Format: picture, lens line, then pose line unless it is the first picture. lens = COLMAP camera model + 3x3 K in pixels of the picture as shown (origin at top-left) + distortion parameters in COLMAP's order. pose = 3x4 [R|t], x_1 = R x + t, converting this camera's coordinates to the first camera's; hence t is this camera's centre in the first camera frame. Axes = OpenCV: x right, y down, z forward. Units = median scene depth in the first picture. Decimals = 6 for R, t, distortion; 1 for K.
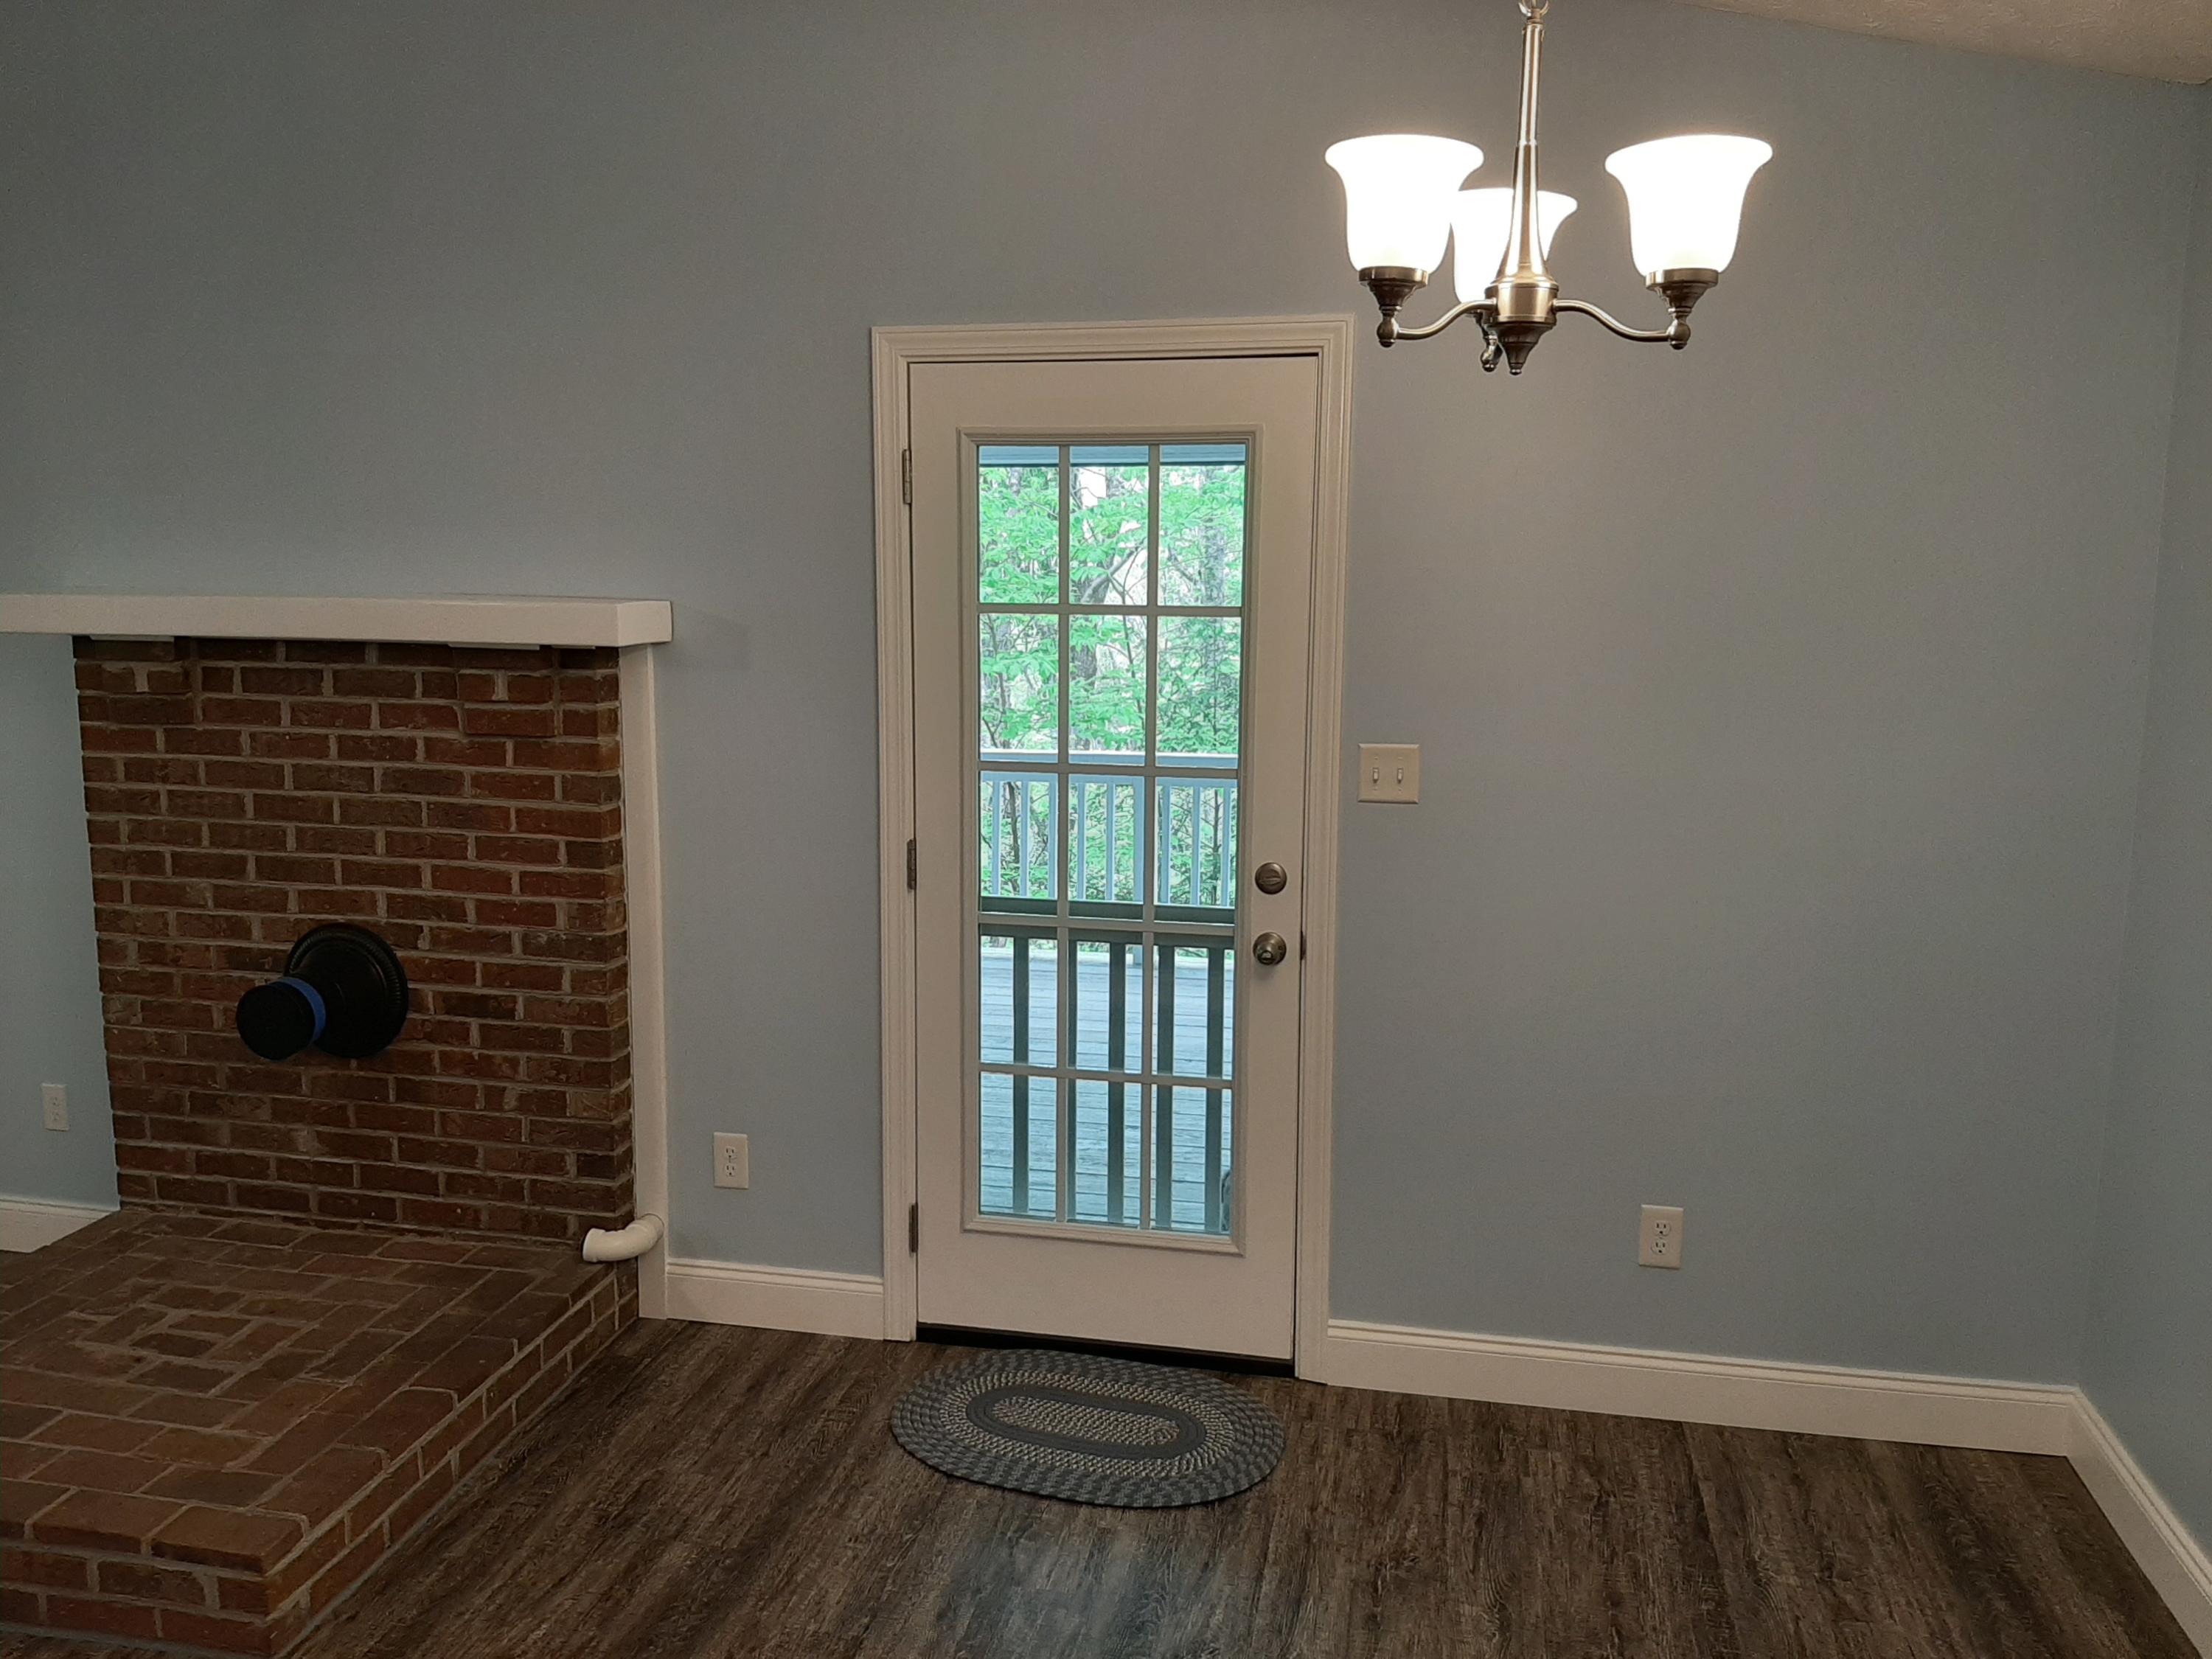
lens RADIAL K [[1720.3, 0, 1102.8], [0, 1720.3, 831.8], [0, 0, 1]] dist [0.051643, -0.098236]
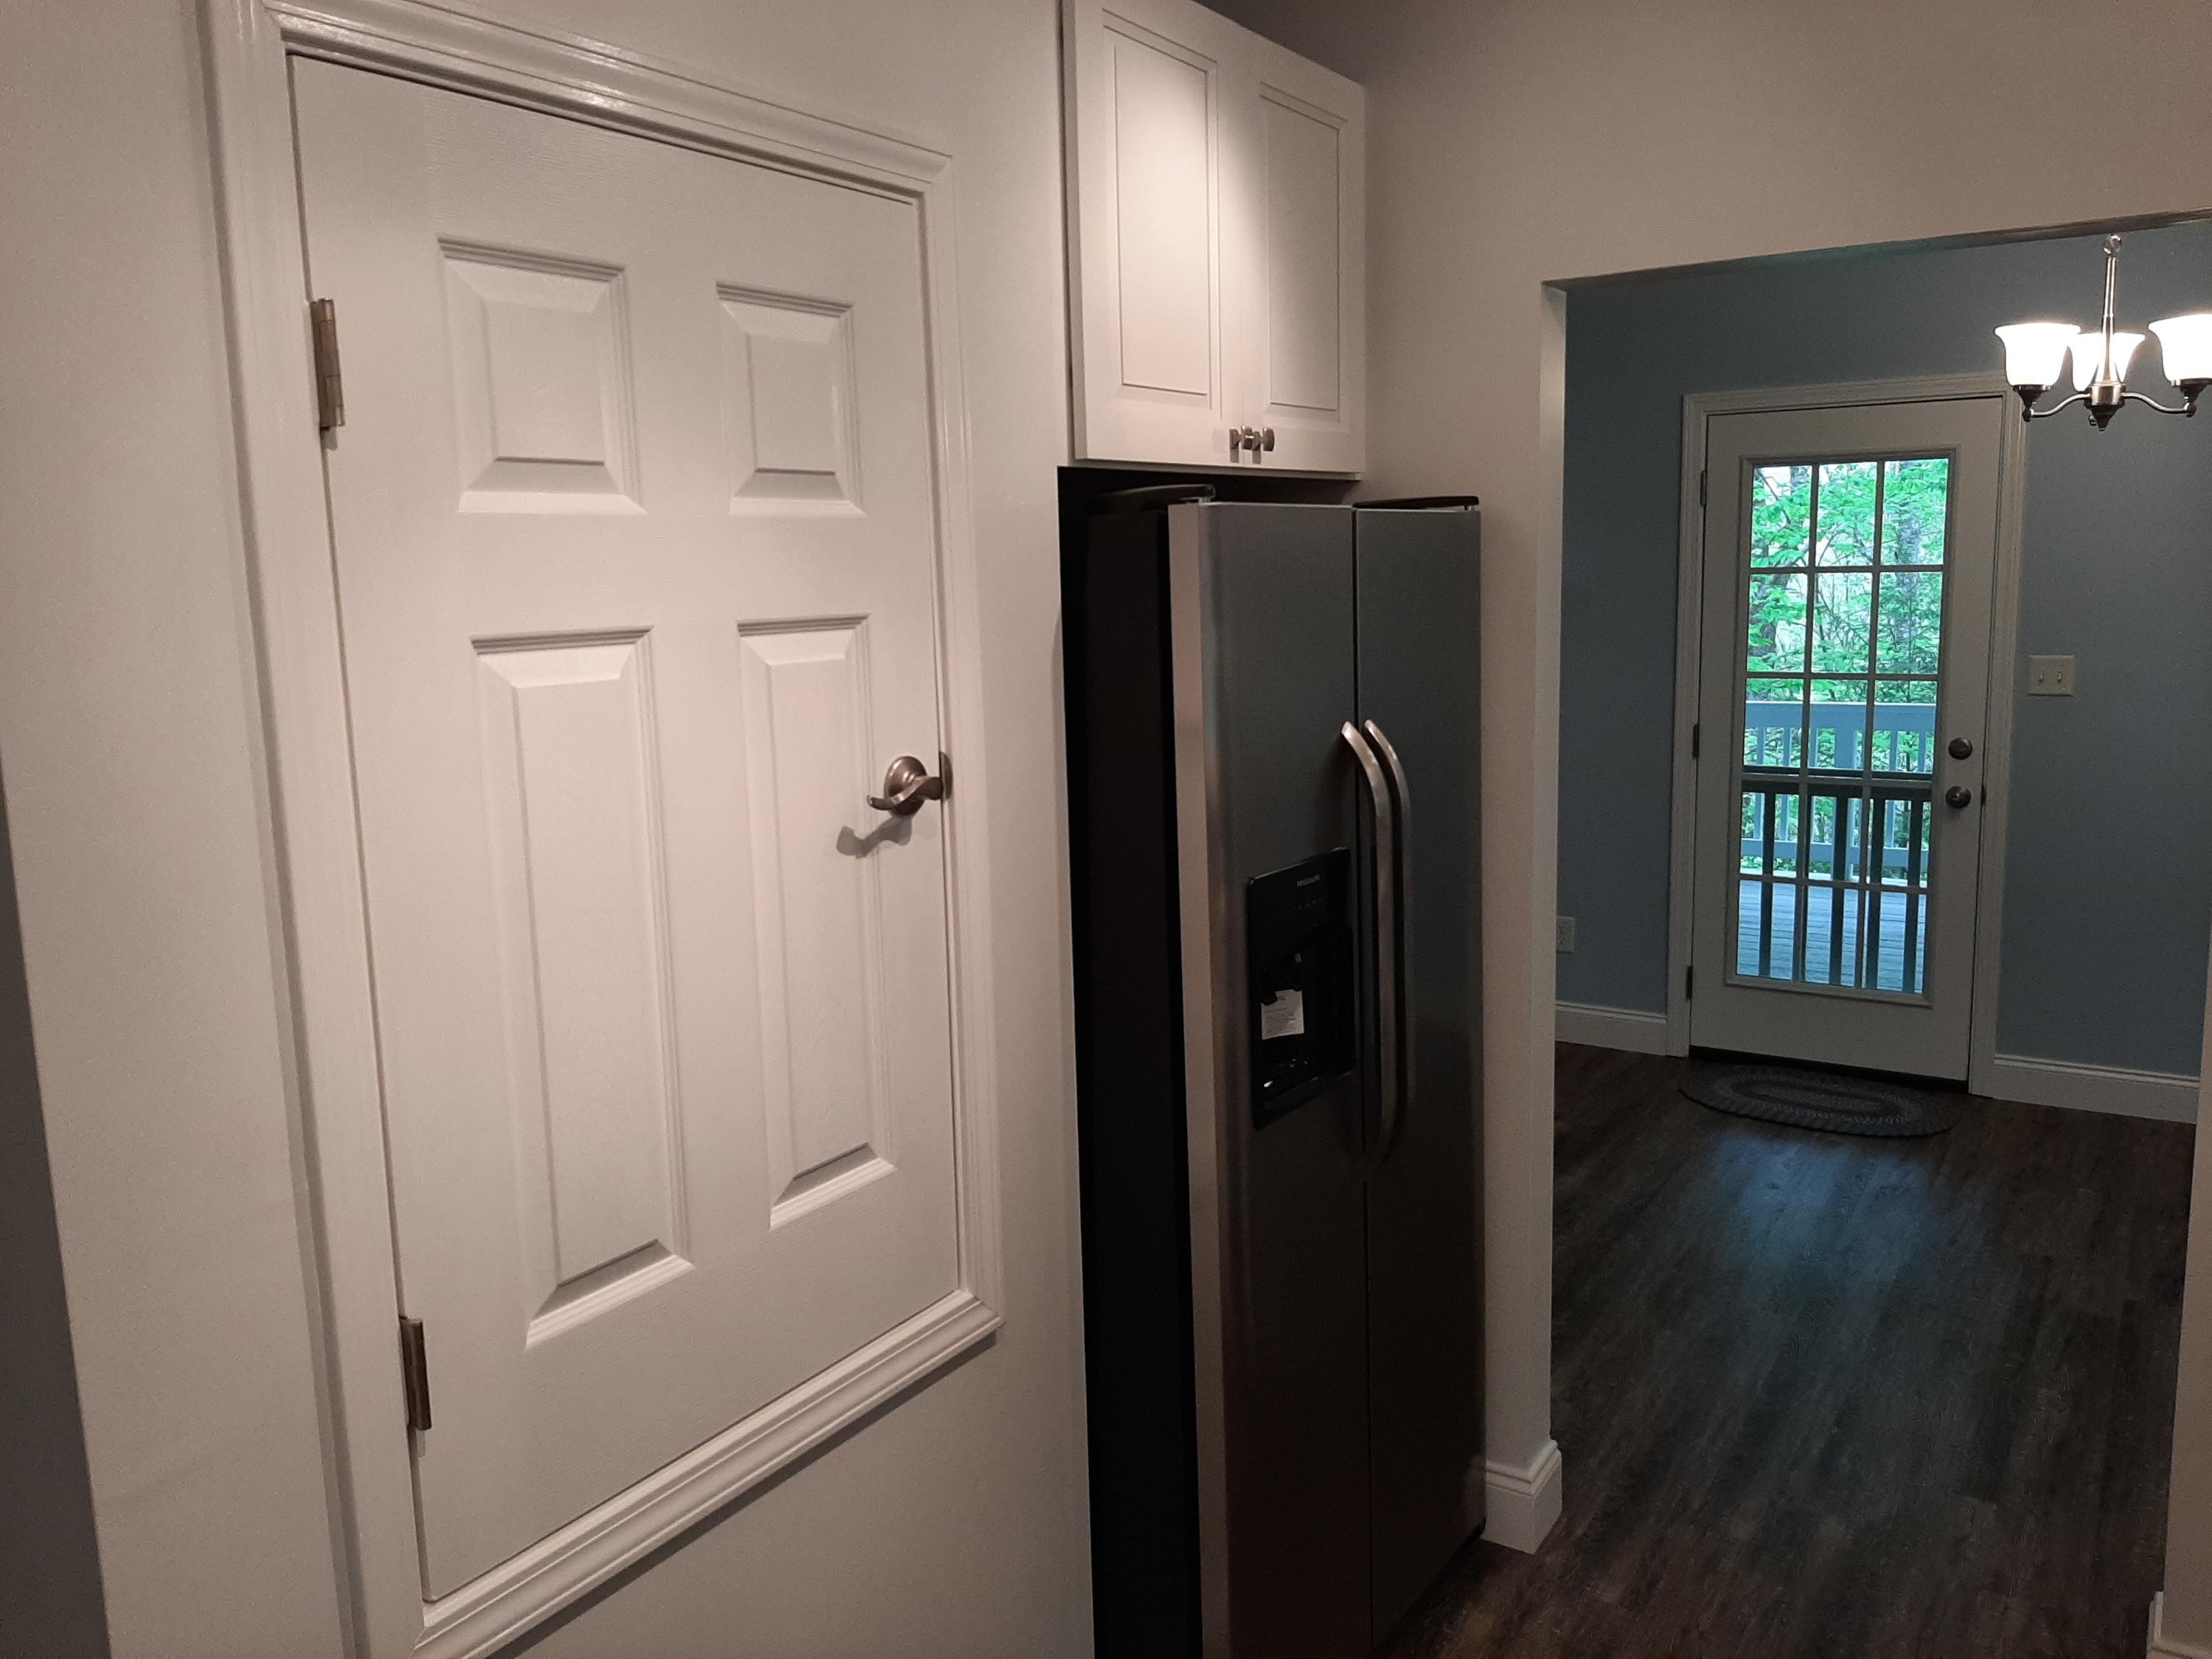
lens RADIAL K [[1720.3, 0, 1076.1], [0, 1720.3, 817.7], [0, 0, 1]] dist [0.051643, -0.098236]
pose [[0.928861, 0.025686, -0.369536, -0.054450], [-0.029169, 0.999567, -0.003839, 0.110417], [0.369278, 0.014345, 0.929208, -0.639682]]
